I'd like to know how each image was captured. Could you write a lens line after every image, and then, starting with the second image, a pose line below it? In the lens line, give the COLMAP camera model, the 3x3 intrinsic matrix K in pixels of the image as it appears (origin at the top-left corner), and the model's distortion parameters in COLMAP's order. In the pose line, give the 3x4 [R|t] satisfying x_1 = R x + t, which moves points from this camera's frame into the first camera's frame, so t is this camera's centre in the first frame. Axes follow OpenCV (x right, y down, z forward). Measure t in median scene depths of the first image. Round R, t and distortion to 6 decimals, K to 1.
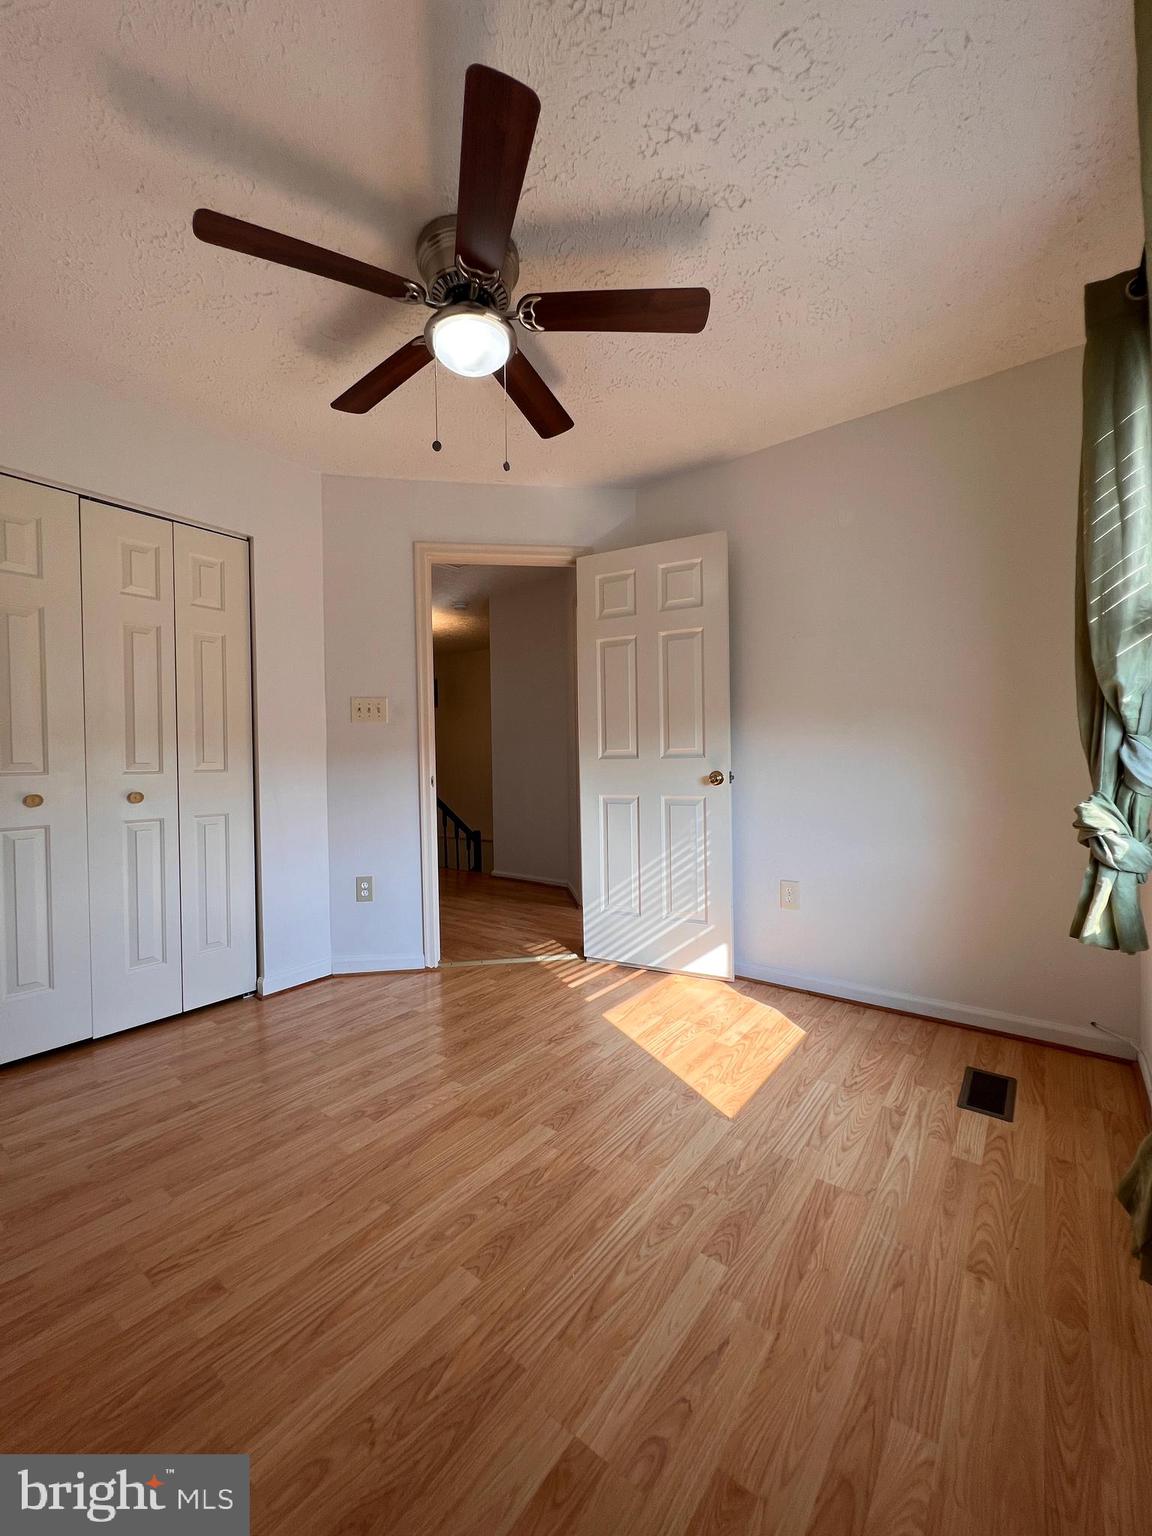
lens RADIAL K [[614.3, 0, 572.4], [0, 614.3, 762.7], [0, 0, 1]] dist [-0.003212, 0.000922]
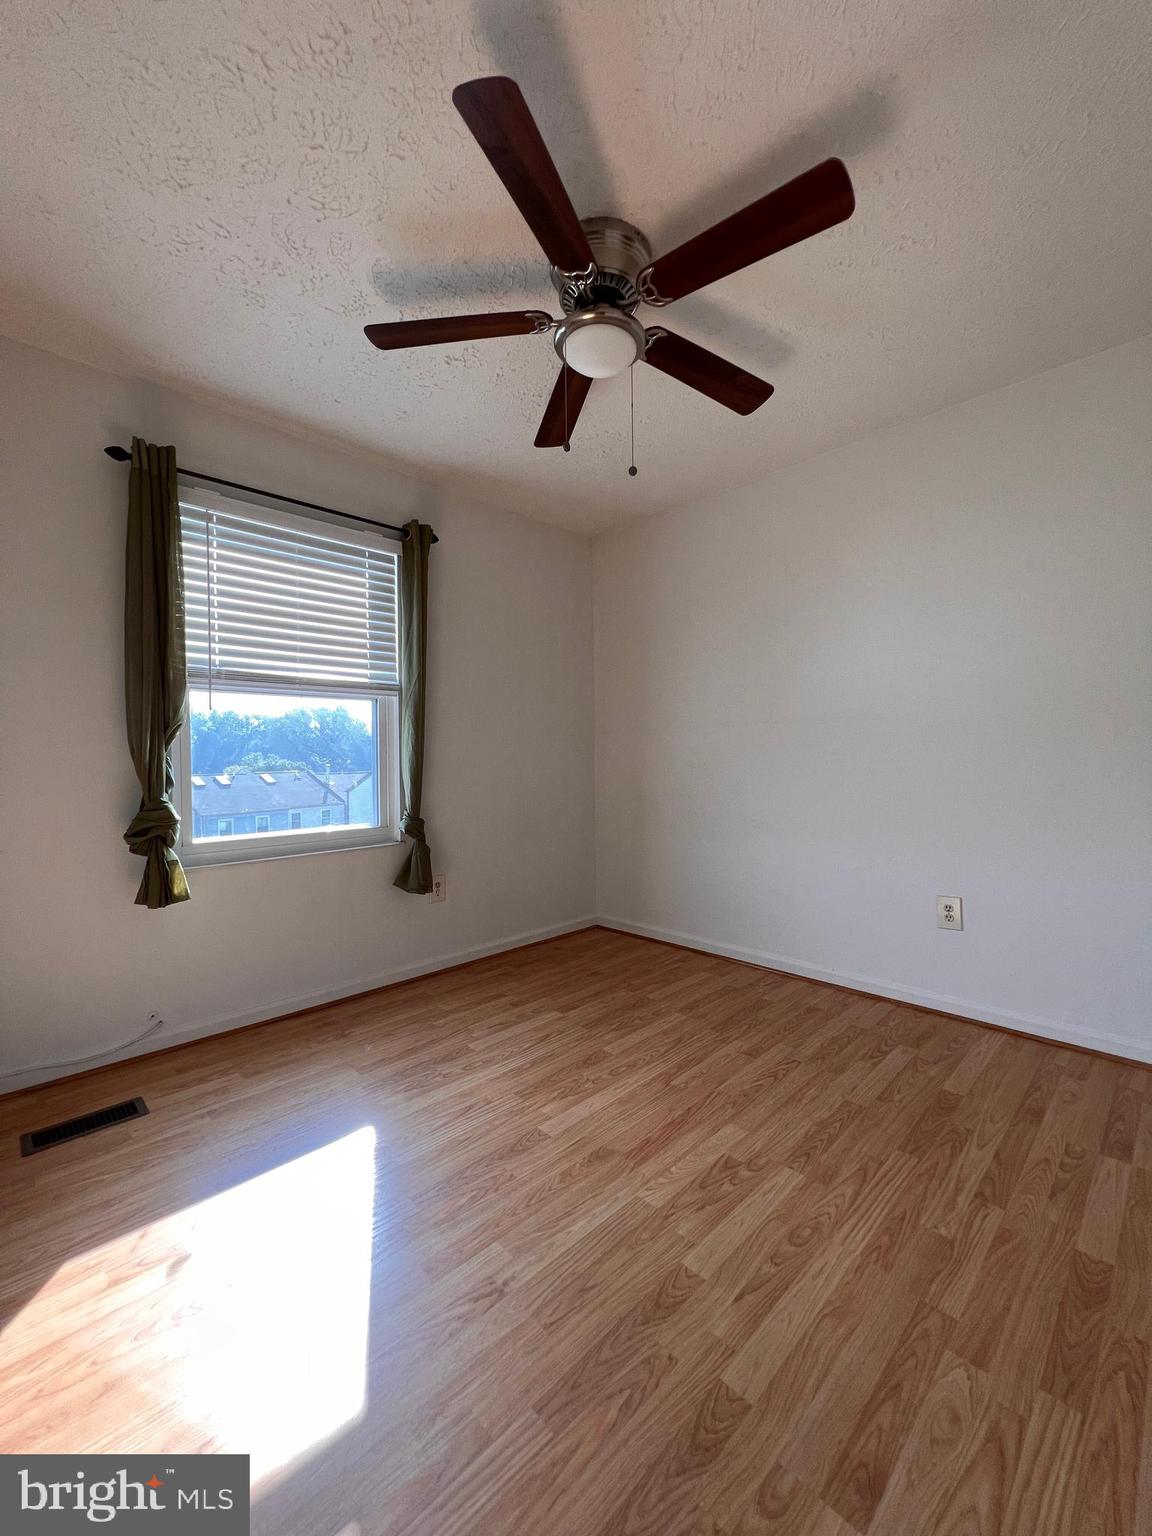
lens RADIAL K [[614.3, 0, 570.9], [0, 614.3, 766.0], [0, 0, 1]] dist [-0.003212, 0.000922]
pose [[-0.989332, 0.023261, 0.143809, -0.266656], [0.026385, 0.999455, 0.019851, -0.026396], [-0.143269, 0.023434, -0.989406, 2.193882]]
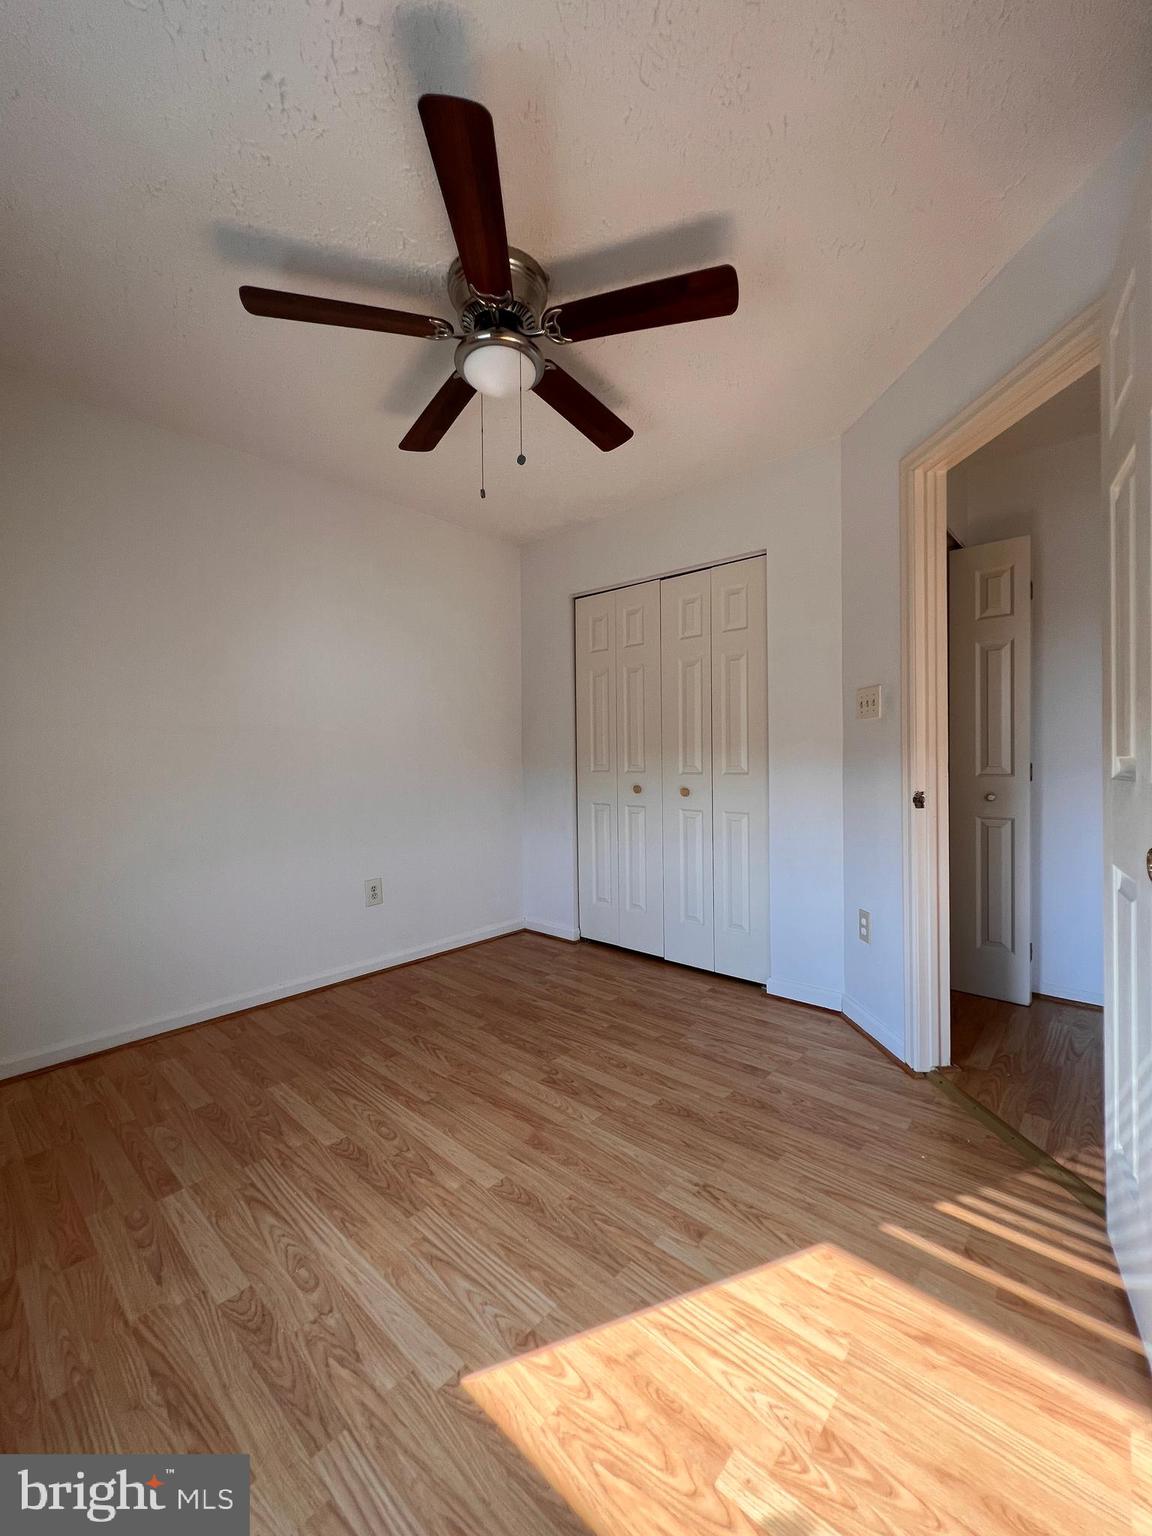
lens RADIAL K [[614.3, 0, 581.6], [0, 614.3, 764.6], [0, 0, 1]] dist [-0.003212, 0.000922]
pose [[-0.070580, 0.022172, -0.997260, 0.938736], [0.002922, 0.999753, 0.022020, -0.048803], [0.997502, -0.001359, -0.070628, 1.321941]]
